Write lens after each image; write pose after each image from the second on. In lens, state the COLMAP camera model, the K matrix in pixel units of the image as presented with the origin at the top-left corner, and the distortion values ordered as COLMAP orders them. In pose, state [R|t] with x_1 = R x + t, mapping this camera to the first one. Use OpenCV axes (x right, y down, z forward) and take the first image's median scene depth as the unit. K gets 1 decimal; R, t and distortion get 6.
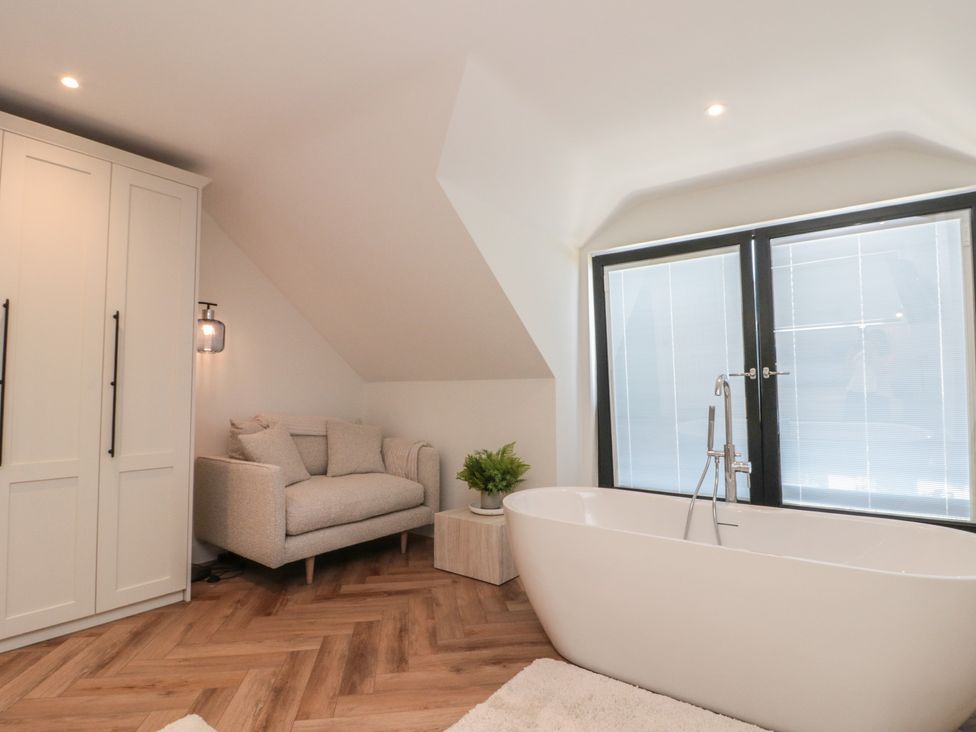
lens RADIAL K [[512.0, 0, 493.8], [0, 512.0, 371.2], [0, 0, 1]] dist [0.002828, -0.015810]
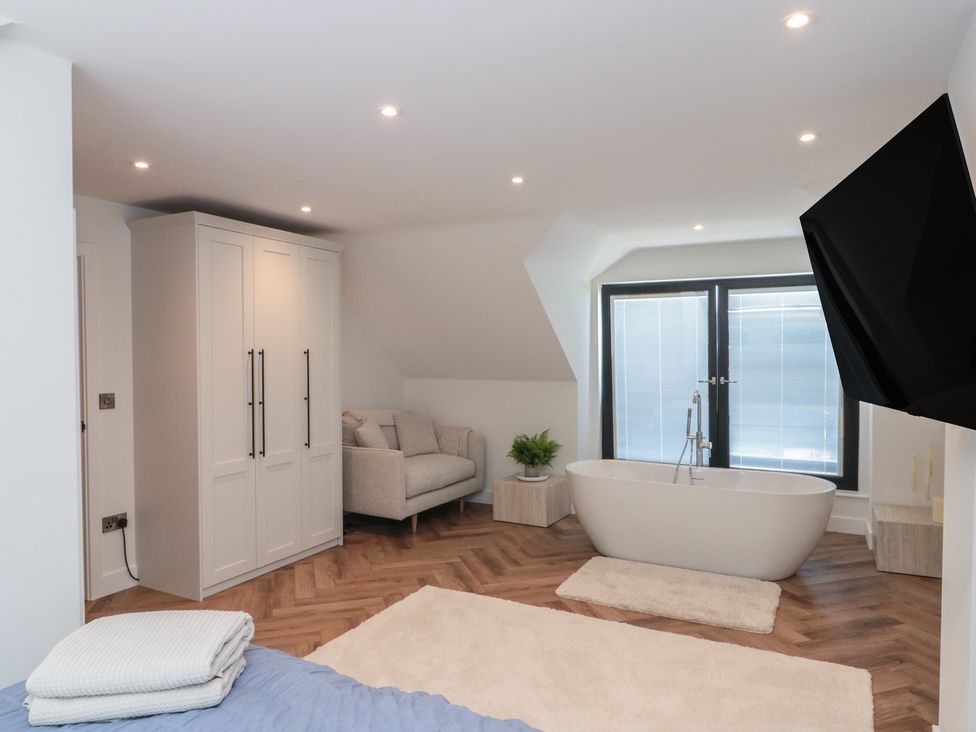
lens RADIAL K [[646.9, 0, 498.5], [0, 646.9, 374.0], [0, 0, 1]] dist [0.002707, 0.000057]
pose [[0.988348, -0.006343, 0.152080, -0.399586], [-0.006467, 0.996479, 0.083593, -0.171010], [-0.152075, -0.083602, 0.984827, -0.757470]]
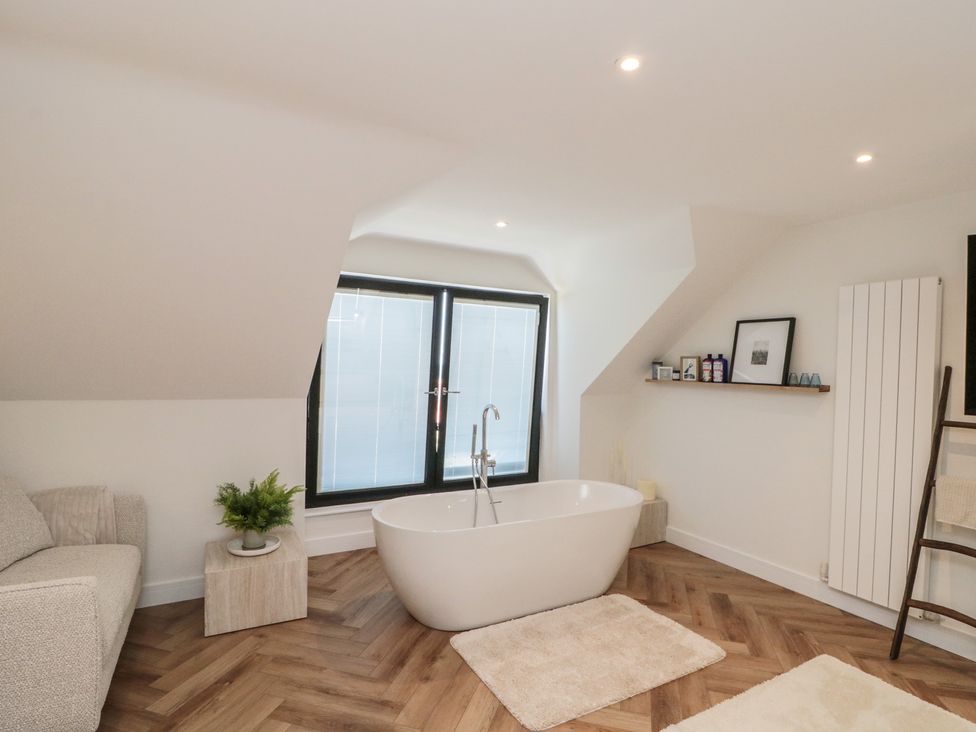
lens RADIAL K [[521.1, 0, 482.1], [0, 521.1, 372.9], [0, 0, 1]] dist [0.002532, -0.016002]
pose [[0.428971, -0.004965, 0.903304, -0.741461], [-0.065759, 0.997160, 0.036709, -0.109551], [-0.900921, -0.075147, 0.427427, 0.298507]]
